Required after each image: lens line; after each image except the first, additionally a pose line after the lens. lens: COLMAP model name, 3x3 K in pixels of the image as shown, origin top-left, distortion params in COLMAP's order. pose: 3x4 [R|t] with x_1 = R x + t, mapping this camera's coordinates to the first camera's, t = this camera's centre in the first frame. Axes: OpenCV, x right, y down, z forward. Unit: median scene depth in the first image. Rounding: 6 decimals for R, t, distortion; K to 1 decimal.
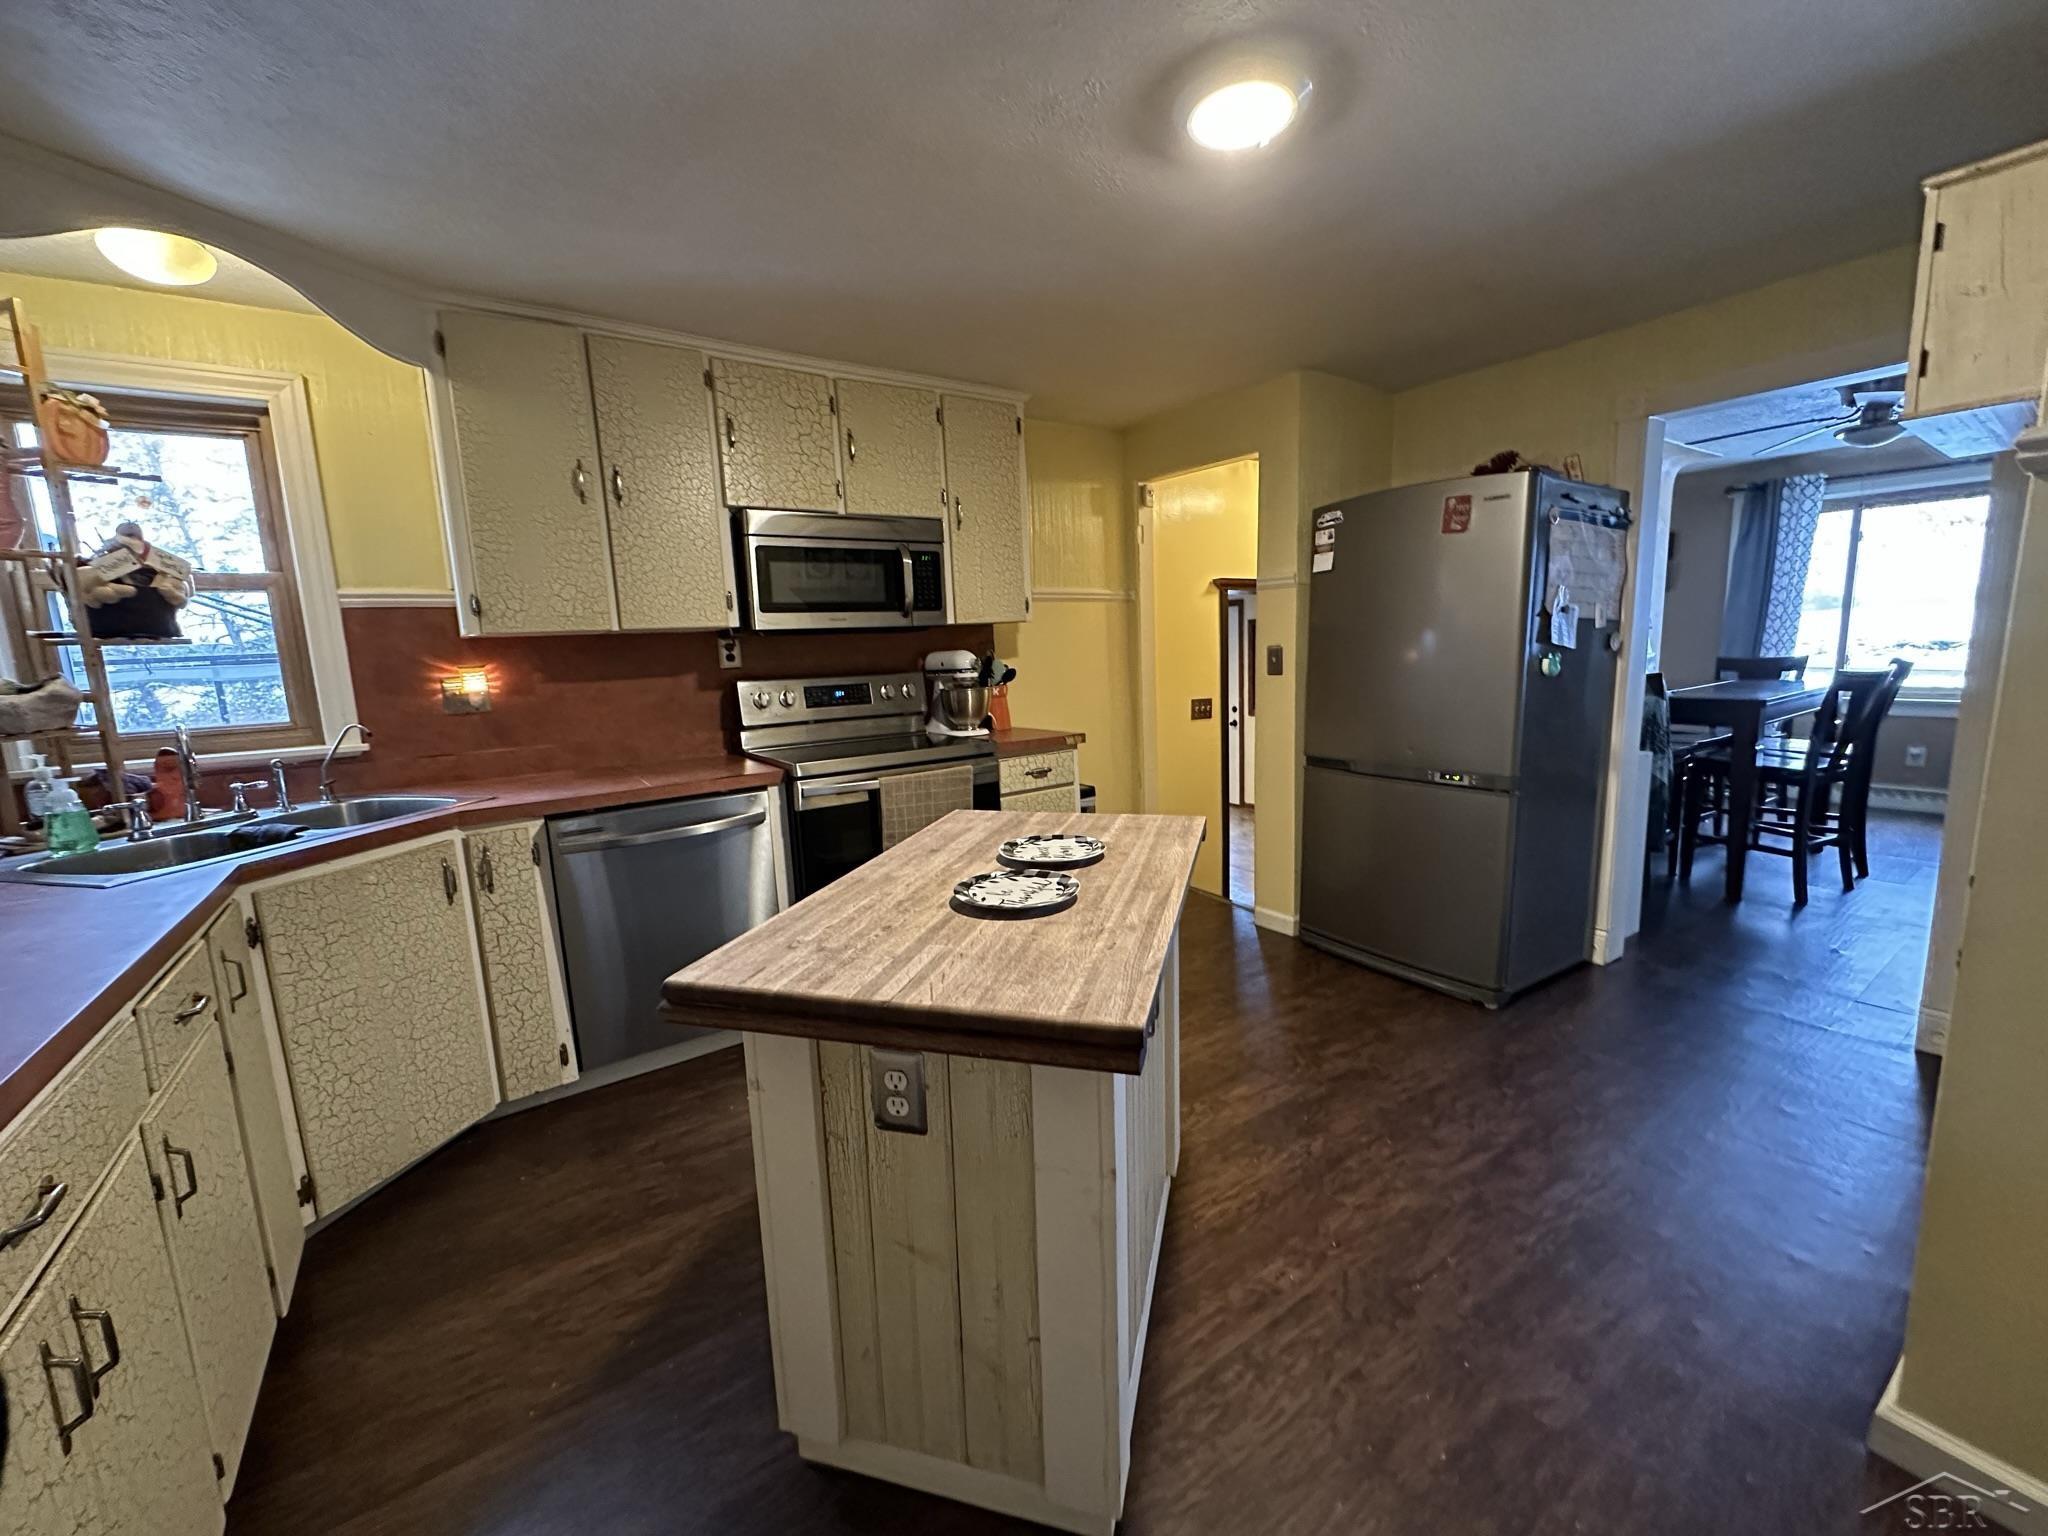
lens RADIAL K [[820.1, 0, 1025.1], [0, 820.1, 767.0], [0, 0, 1]] dist [-0.001517, 0.000638]
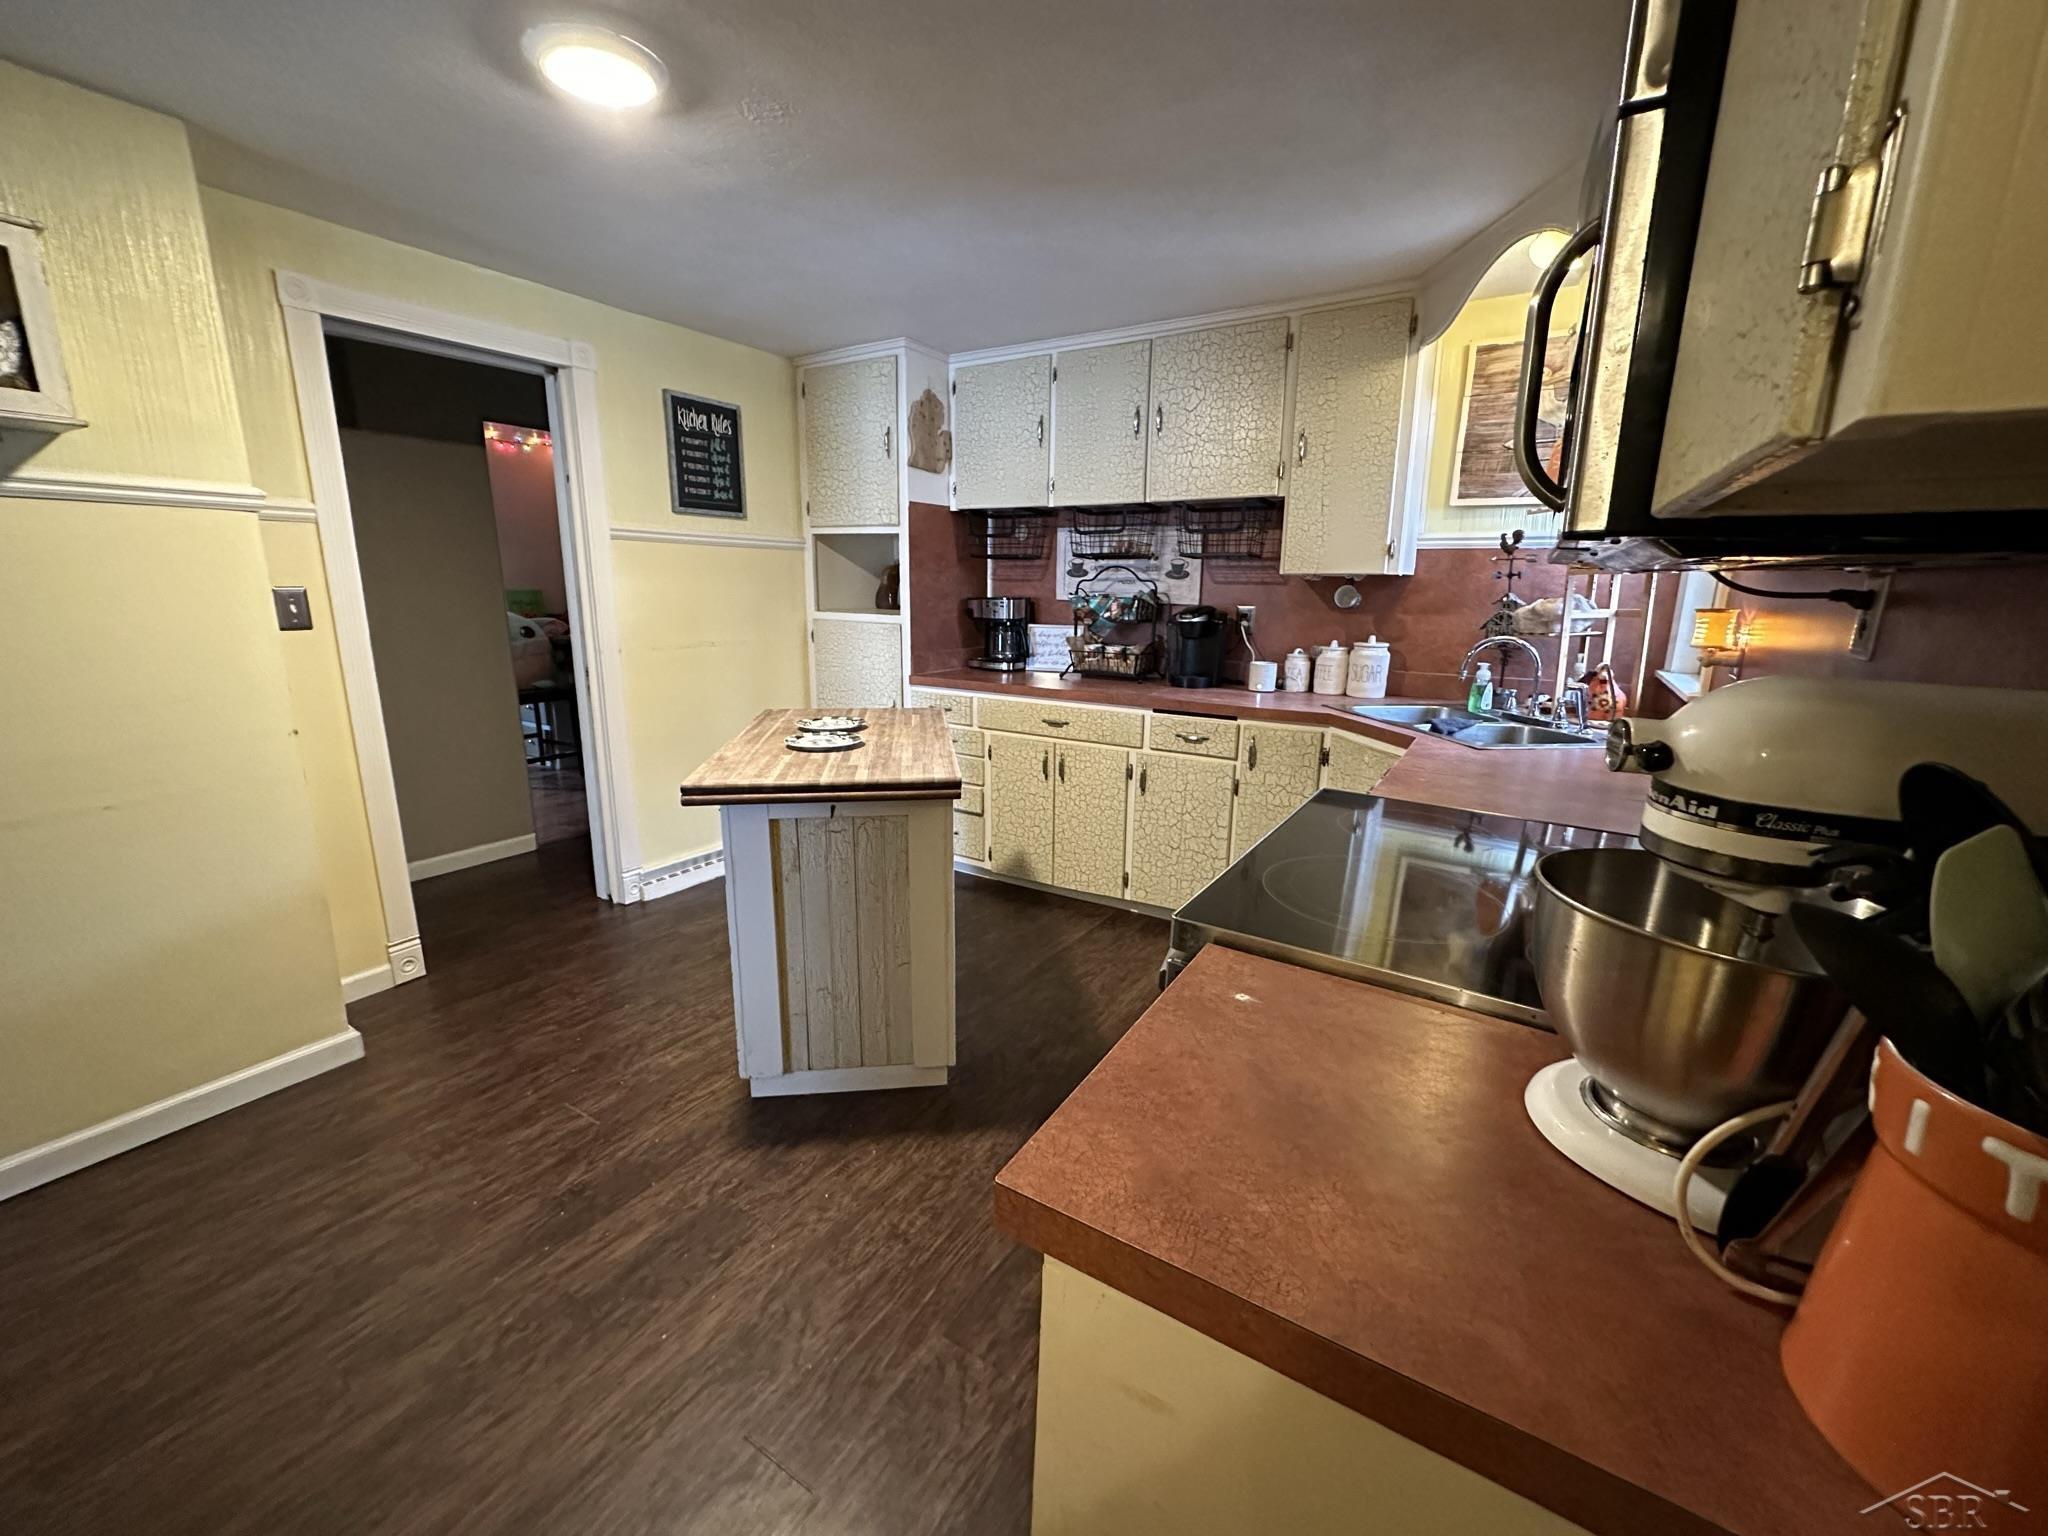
lens RADIAL K [[820.1, 0, 1022.1], [0, 820.1, 762.8], [0, 0, 1]] dist [-0.001517, 0.000638]
pose [[-0.919841, 0.109676, -0.376647, 0.132071], [-0.038840, 0.929944, 0.365645, -0.201278], [0.390363, 0.350964, -0.851141, 1.211472]]
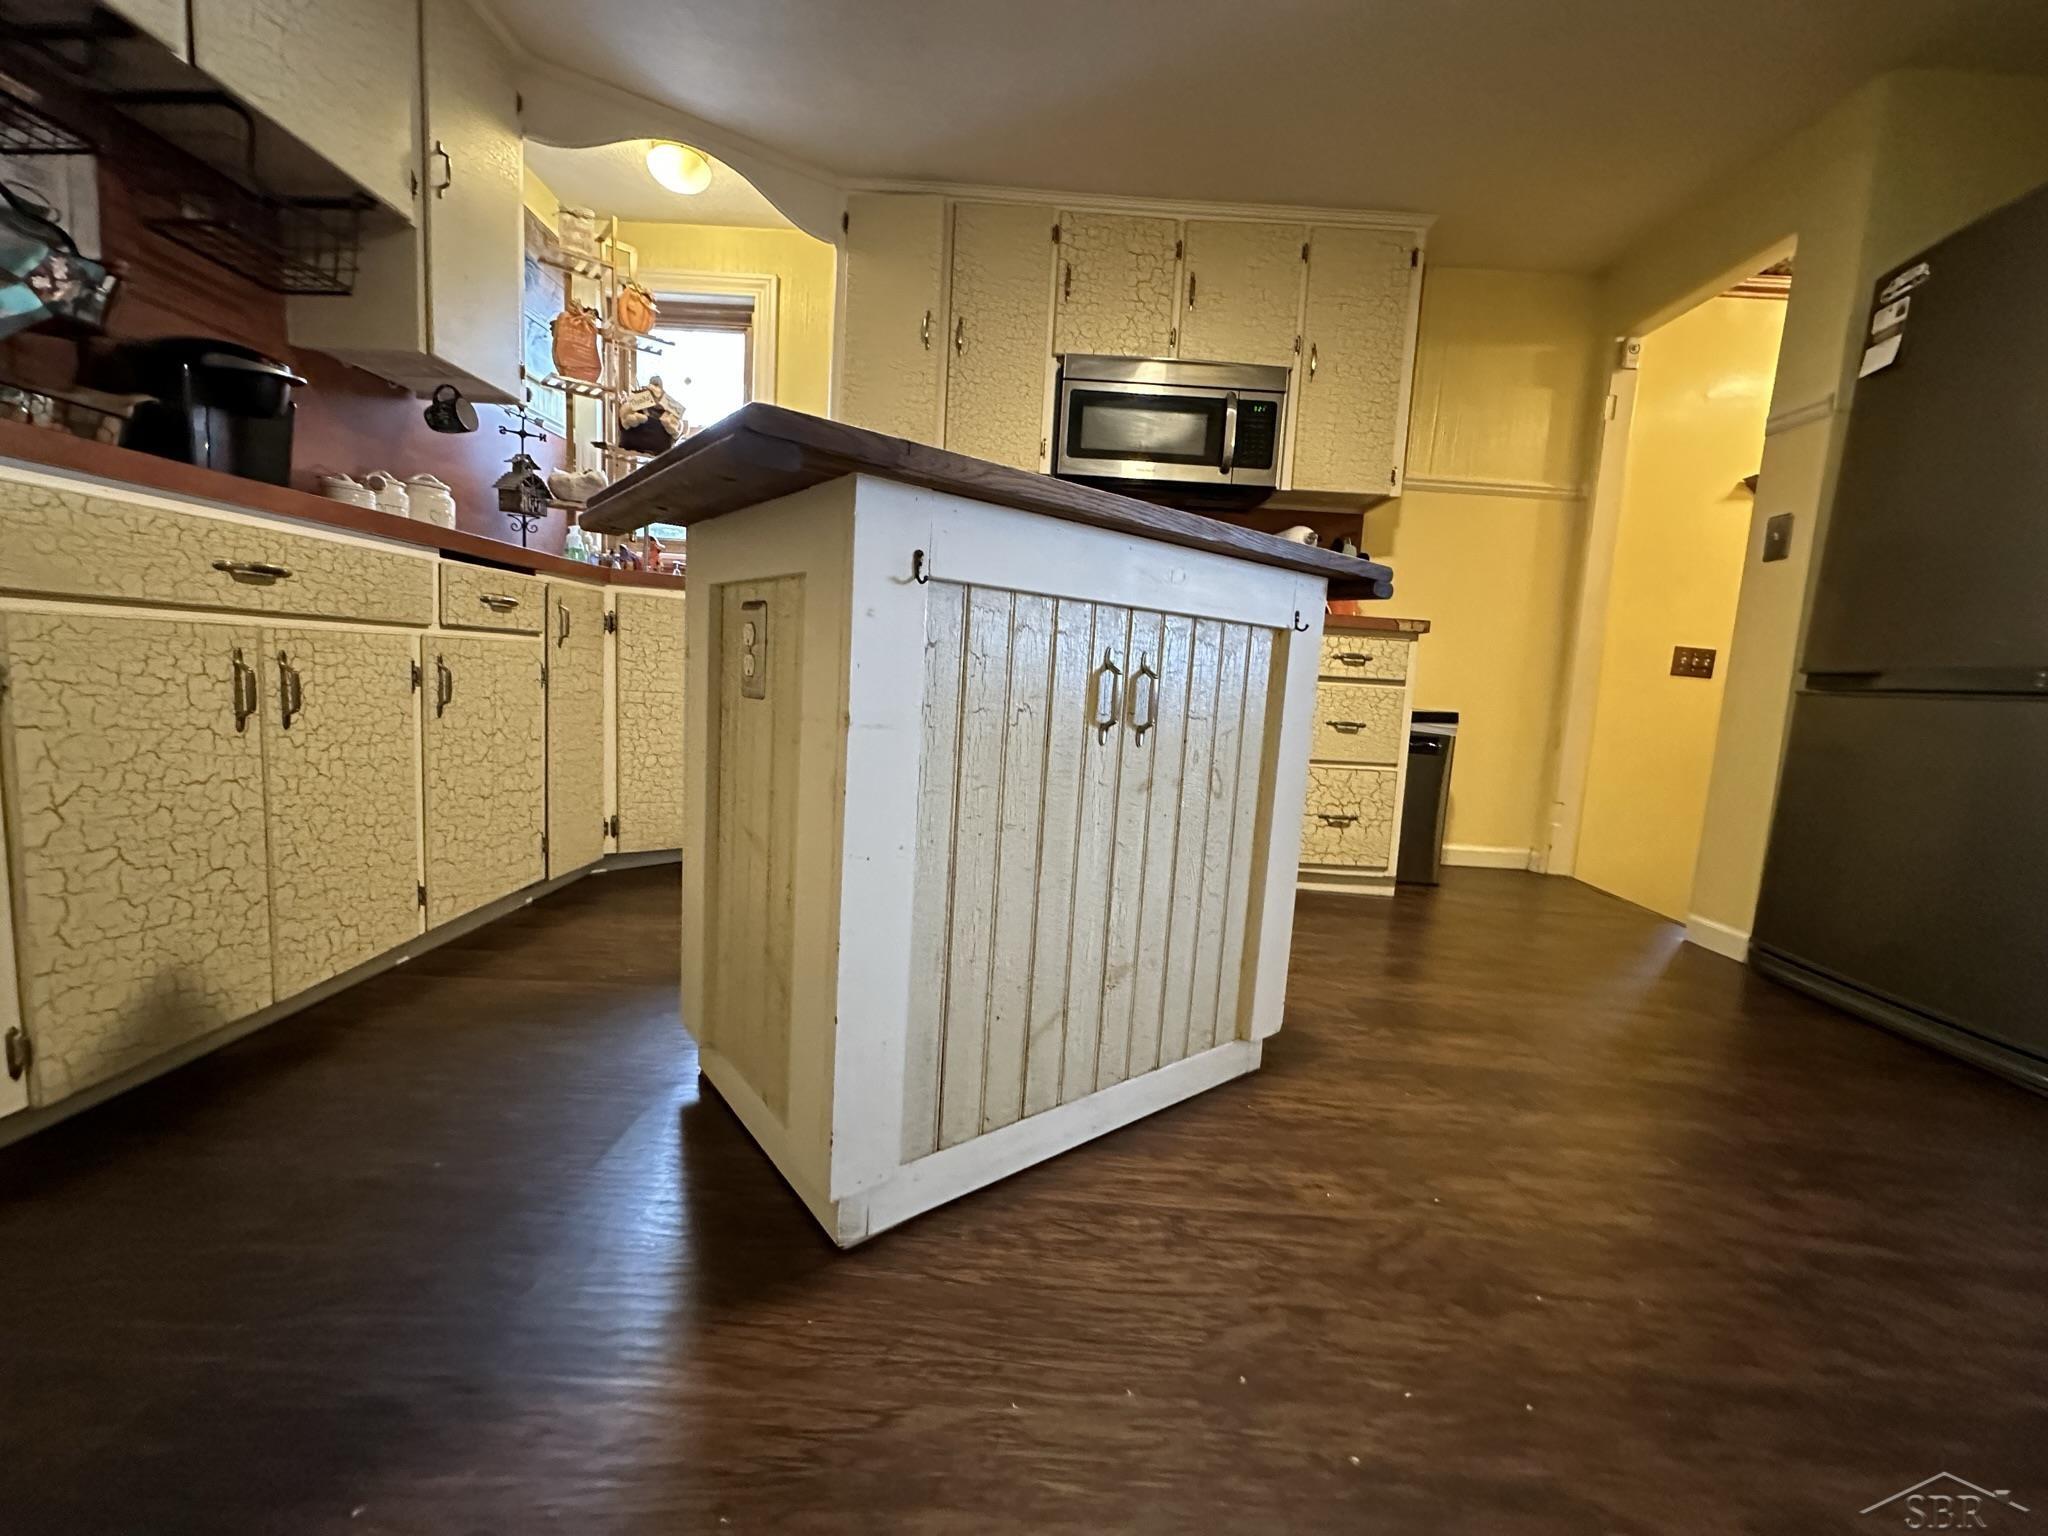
lens RADIAL K [[820.1, 0, 1023.6], [0, 820.1, 767.4], [0, 0, 1]] dist [-0.001517, 0.000638]
pose [[0.811106, 0.150043, -0.565327, 0.241843], [-0.177285, 0.984136, 0.006838, 0.175134], [0.557384, 0.094677, 0.824839, 0.156235]]
